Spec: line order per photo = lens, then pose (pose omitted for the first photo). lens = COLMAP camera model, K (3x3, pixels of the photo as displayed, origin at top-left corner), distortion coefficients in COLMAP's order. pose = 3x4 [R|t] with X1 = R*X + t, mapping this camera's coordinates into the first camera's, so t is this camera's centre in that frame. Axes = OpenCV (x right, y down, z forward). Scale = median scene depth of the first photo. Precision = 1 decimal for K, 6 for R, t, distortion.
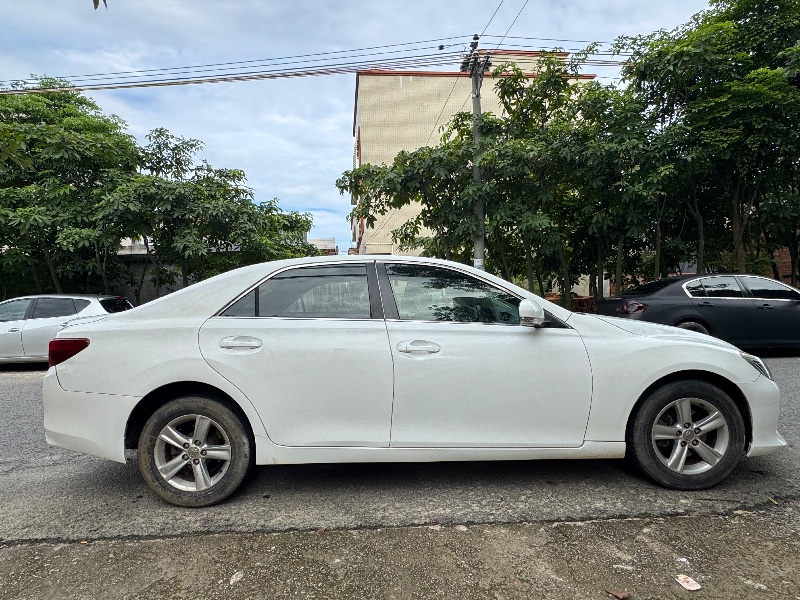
lens RADIAL K [[489.3, 0, 400.0], [0, 489.3, 299.2], [0, 0, 1]] dist [0.004965, -0.002395]
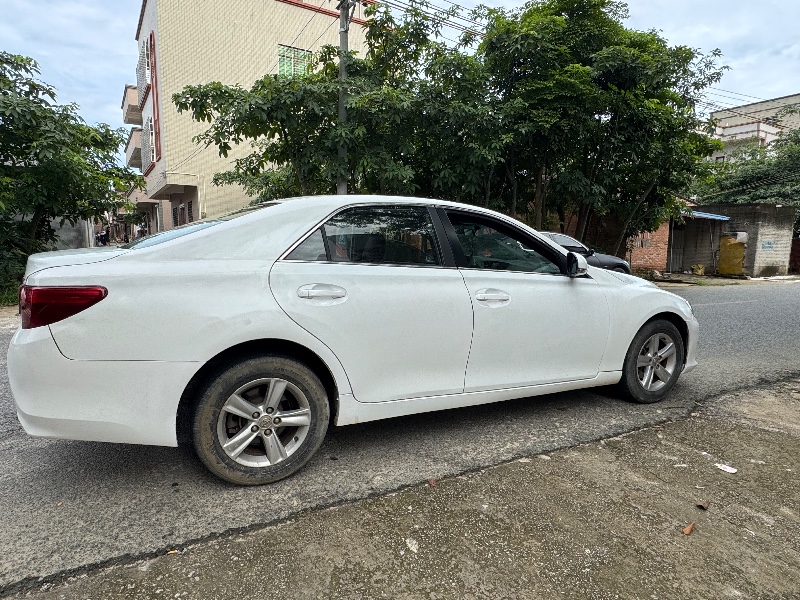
lens RADIAL K [[473.8, 0, 400.3], [0, 473.8, 300.1], [0, 0, 1]] dist [0.002687, -0.002862]
pose [[0.896701, -0.010732, 0.442507, -0.568521], [-0.043871, 0.992629, 0.112974, 0.003905], [-0.440458, -0.120717, 0.889620, 0.200816]]
